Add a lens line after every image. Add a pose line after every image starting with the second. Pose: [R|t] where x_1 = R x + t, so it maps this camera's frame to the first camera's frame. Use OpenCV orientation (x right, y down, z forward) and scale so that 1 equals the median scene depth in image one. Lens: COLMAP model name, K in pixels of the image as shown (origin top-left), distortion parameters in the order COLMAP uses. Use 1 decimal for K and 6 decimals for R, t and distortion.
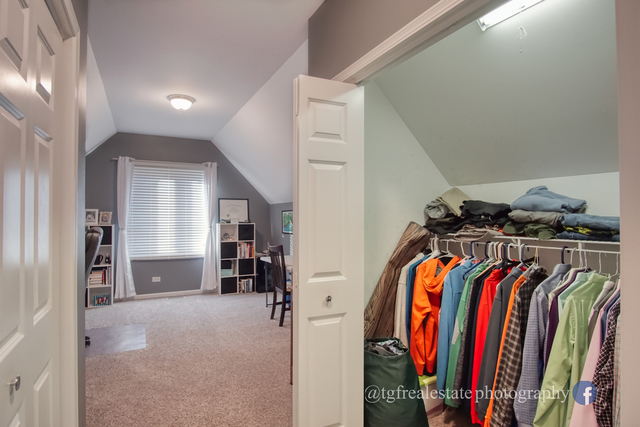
lens RADIAL K [[344.6, 0, 316.1], [0, 344.6, 215.2], [0, 0, 1]] dist [-0.025971, 0.003314]
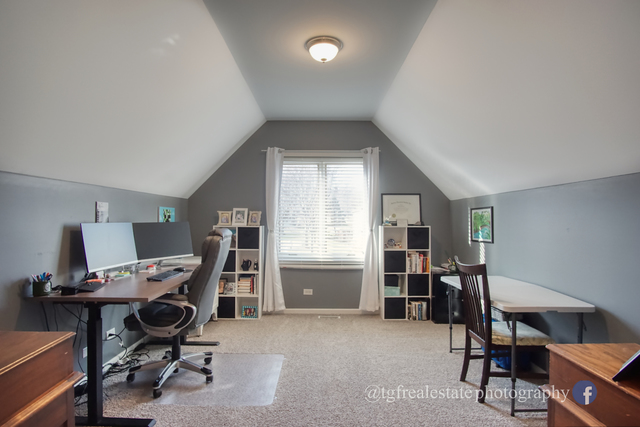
lens RADIAL K [[344.6, 0, 311.9], [0, 344.6, 213.1], [0, 0, 1]] dist [-0.025971, 0.003314]
pose [[0.883499, -0.008003, -0.468364, -0.067137], [-0.000268, 0.999845, -0.017591, 0.010256], [0.468432, 0.015667, 0.883361, 0.275655]]
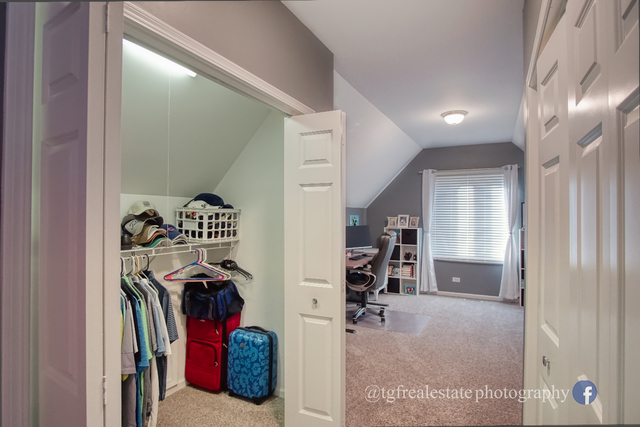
lens RADIAL K [[344.6, 0, 318.8], [0, 344.6, 213.3], [0, 0, 1]] dist [-0.025971, 0.003314]
pose [[0.583946, -0.004751, -0.811779, 0.166248], [-0.000863, 0.999979, -0.006474, -0.014869], [0.811792, 0.004481, 0.583929, 0.020660]]
